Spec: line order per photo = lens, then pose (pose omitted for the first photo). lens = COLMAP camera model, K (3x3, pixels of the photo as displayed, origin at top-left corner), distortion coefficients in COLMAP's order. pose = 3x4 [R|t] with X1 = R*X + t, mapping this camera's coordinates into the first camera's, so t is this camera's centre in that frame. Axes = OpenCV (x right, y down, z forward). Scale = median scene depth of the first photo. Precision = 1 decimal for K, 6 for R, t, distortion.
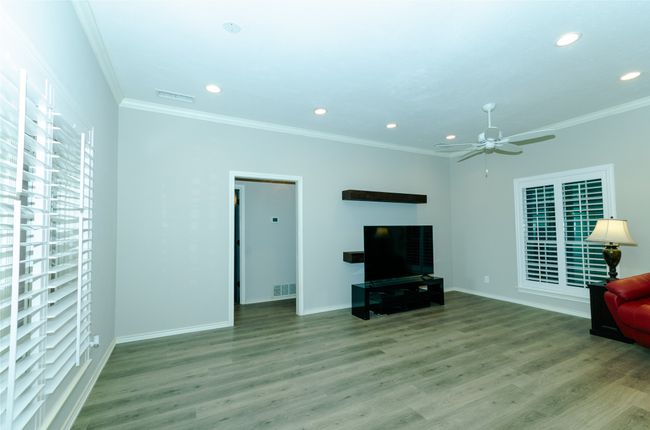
lens RADIAL K [[287.4, 0, 334.1], [0, 287.4, 213.9], [0, 0, 1]] dist [0.005871, -0.001526]
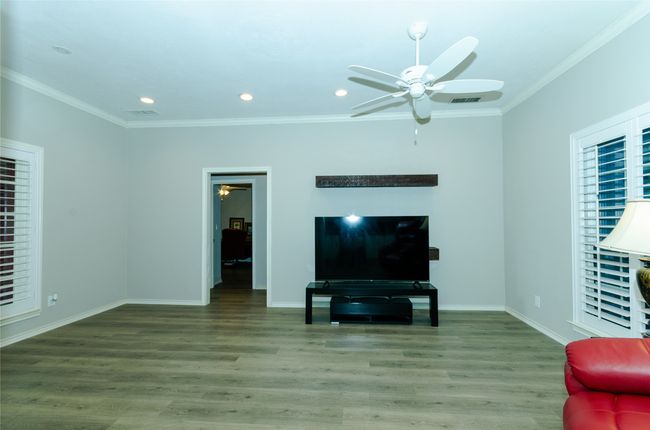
lens RADIAL K [[287.4, 0, 326.9], [0, 287.4, 218.3], [0, 0, 1]] dist [0.005871, -0.001526]
pose [[0.842195, -0.000983, -0.539171, 0.781039], [0.026197, 0.998892, 0.039099, 0.016469], [0.538536, -0.047054, 0.841288, 0.376069]]
